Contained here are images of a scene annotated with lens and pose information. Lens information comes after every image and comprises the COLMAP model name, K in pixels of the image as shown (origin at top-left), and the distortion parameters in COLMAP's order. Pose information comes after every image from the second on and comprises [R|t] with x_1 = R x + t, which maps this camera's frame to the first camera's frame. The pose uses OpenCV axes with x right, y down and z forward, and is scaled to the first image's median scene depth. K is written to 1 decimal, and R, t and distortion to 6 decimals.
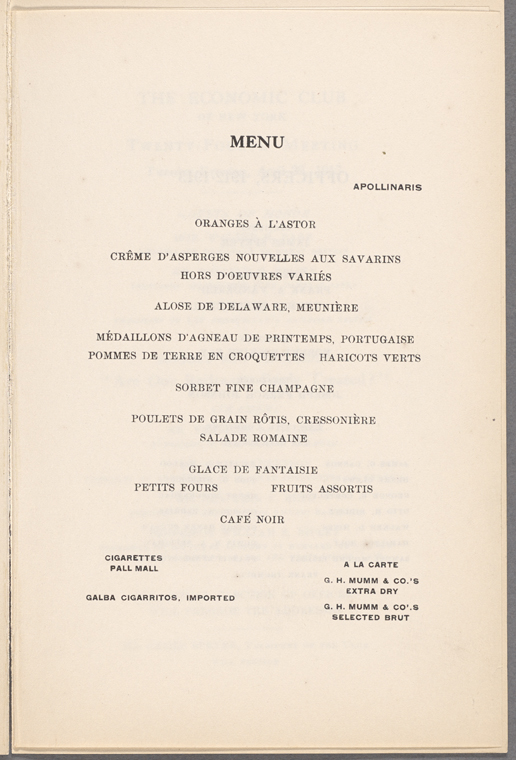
lens RADIAL K [[310.7, 0, 258.0], [0, 310.7, 379.9], [0, 0, 1]] dist [0.000457, -0.000272]
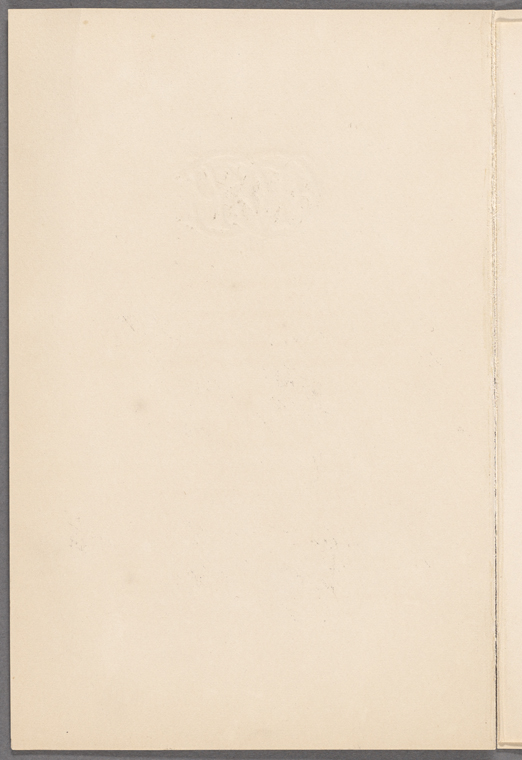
lens RADIAL K [[303.4, 0, 261.0], [0, 303.4, 380.1], [0, 0, 1]] dist [-0.000354, -0.000056]
pose [[0.999982, -0.000628, -0.006038, -1.563291], [0.000626, 1.000000, -0.000232, -0.010638], [0.006038, 0.000228, 0.999982, -0.002913]]
